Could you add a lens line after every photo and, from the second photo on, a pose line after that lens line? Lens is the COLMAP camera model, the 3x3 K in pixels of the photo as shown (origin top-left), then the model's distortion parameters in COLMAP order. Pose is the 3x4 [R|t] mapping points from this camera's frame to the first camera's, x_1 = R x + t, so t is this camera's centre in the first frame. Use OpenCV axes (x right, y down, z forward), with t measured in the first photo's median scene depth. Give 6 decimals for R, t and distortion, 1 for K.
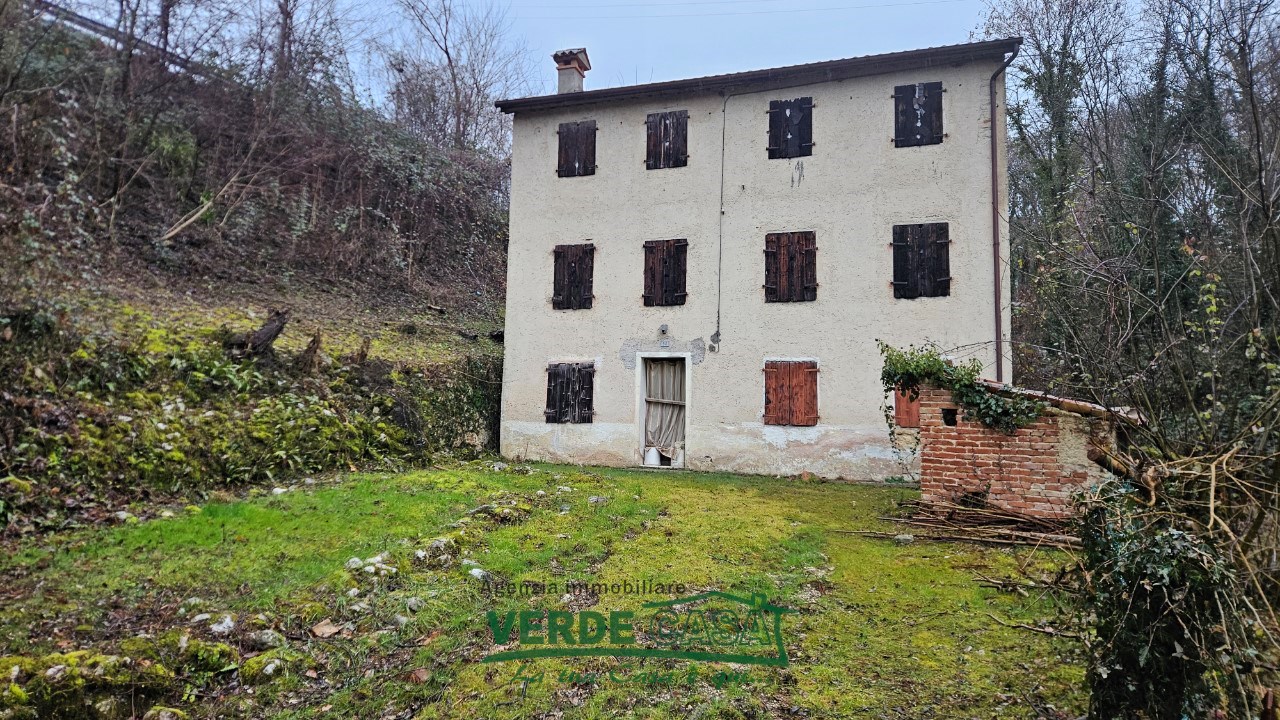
lens RADIAL K [[840.0, 0, 619.3], [0, 840.0, 341.8], [0, 0, 1]] dist [0.073630, -0.052626]
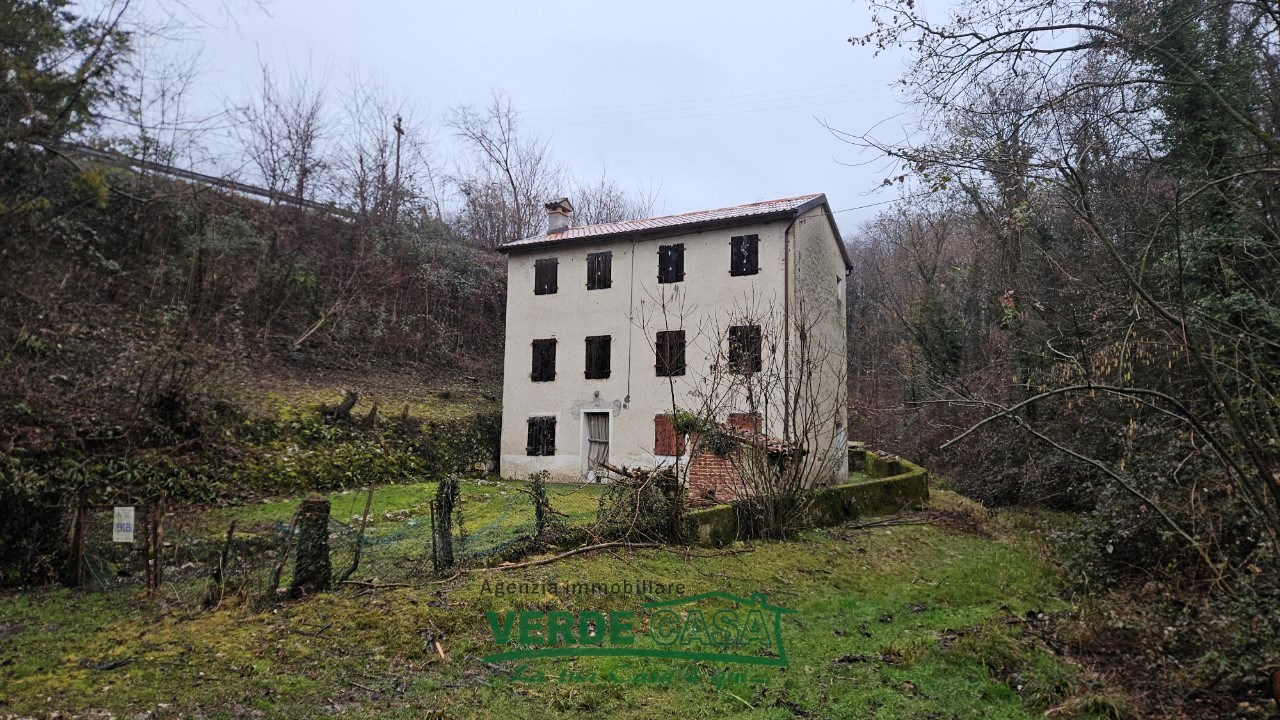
lens RADIAL K [[834.6, 0, 640.0], [0, 834.6, 360.0], [0, 0, 1]] dist [0.041787, -0.000457]
pose [[0.990927, -0.025727, -0.131914, 0.354199], [0.023336, 0.999535, -0.019637, -0.047825], [0.132358, 0.016381, 0.991067, -0.540315]]
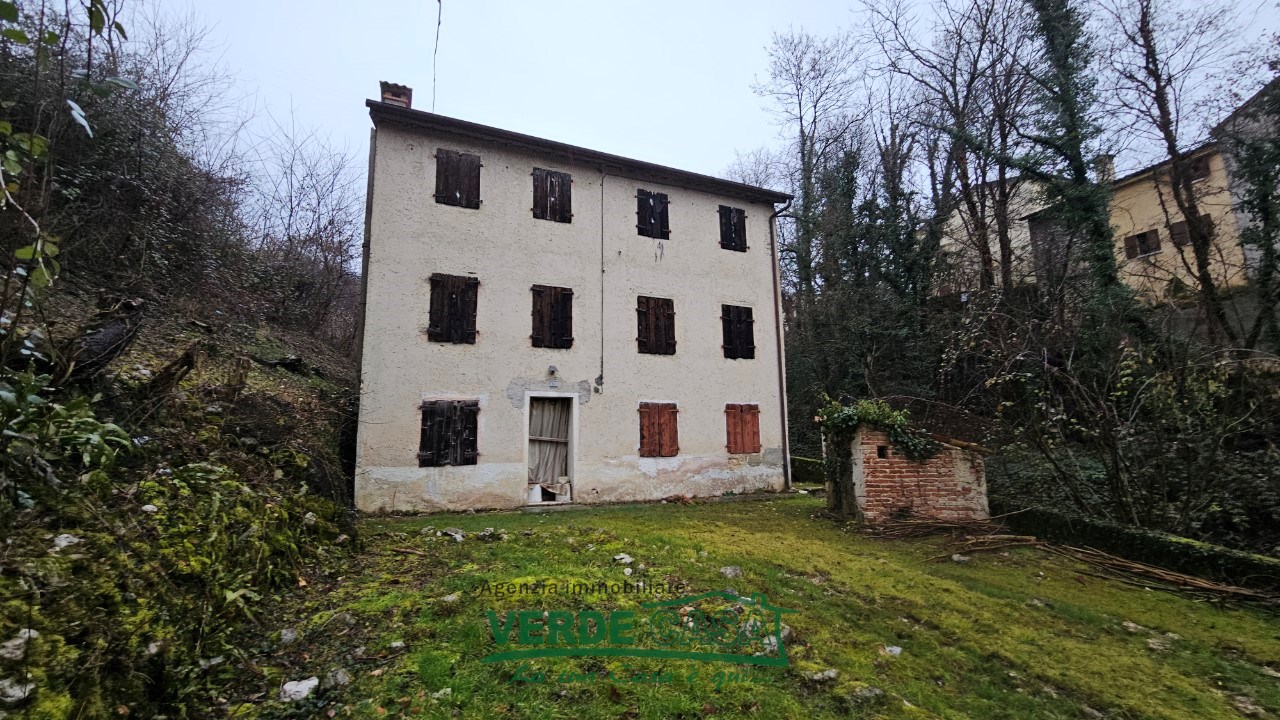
lens RADIAL K [[525.9, 0, 640.0], [0, 525.9, 360.0], [0, 0, 1]] dist [-0.011436, 0.006614]
pose [[0.721661, 0.067467, 0.688951, -0.338872], [-0.043532, 0.997693, -0.052102, 0.001901], [-0.690877, 0.007609, 0.722932, 0.472240]]
